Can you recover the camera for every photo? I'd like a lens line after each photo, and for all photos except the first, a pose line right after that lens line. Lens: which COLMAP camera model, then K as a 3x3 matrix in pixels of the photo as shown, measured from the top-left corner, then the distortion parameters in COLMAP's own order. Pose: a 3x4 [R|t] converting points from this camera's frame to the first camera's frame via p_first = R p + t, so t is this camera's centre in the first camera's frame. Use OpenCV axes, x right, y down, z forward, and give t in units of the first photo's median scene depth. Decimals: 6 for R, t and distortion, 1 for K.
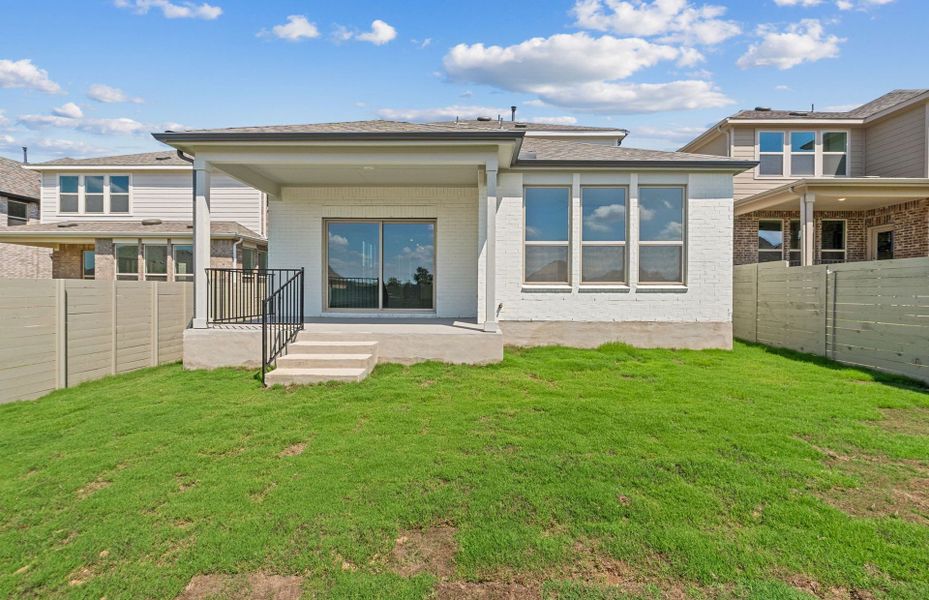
lens RADIAL K [[390.5, 0, 466.6], [0, 390.5, 292.7], [0, 0, 1]] dist [-0.008991, -0.000058]
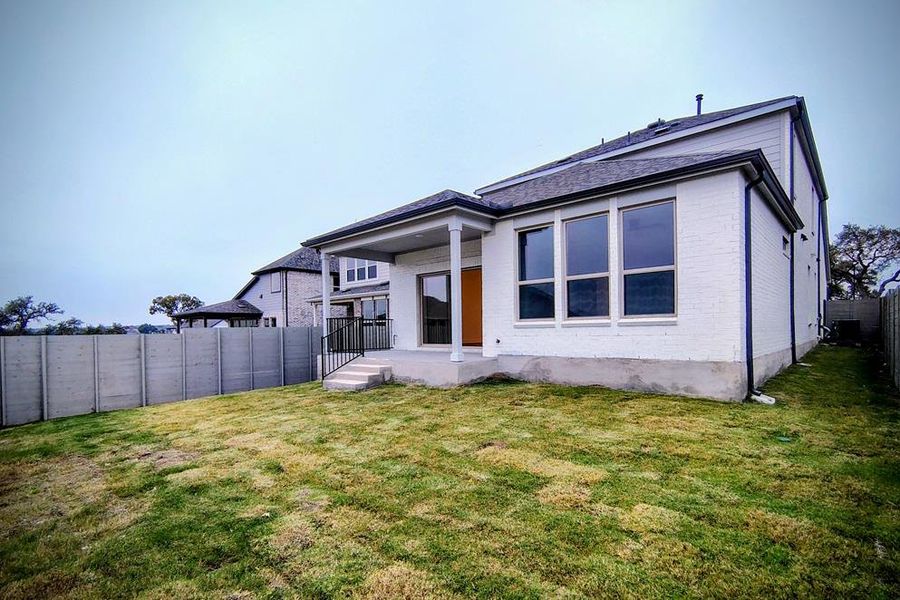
lens RADIAL K [[441.1, 0, 450.9], [0, 441.1, 333.9], [0, 0, 1]] dist [0.000084, 0.000066]
pose [[0.742374, -0.012124, -0.669877, 0.829533], [0.013699, 0.999902, -0.002915, 0.014029], [0.669846, -0.007012, 0.742467, -0.031935]]
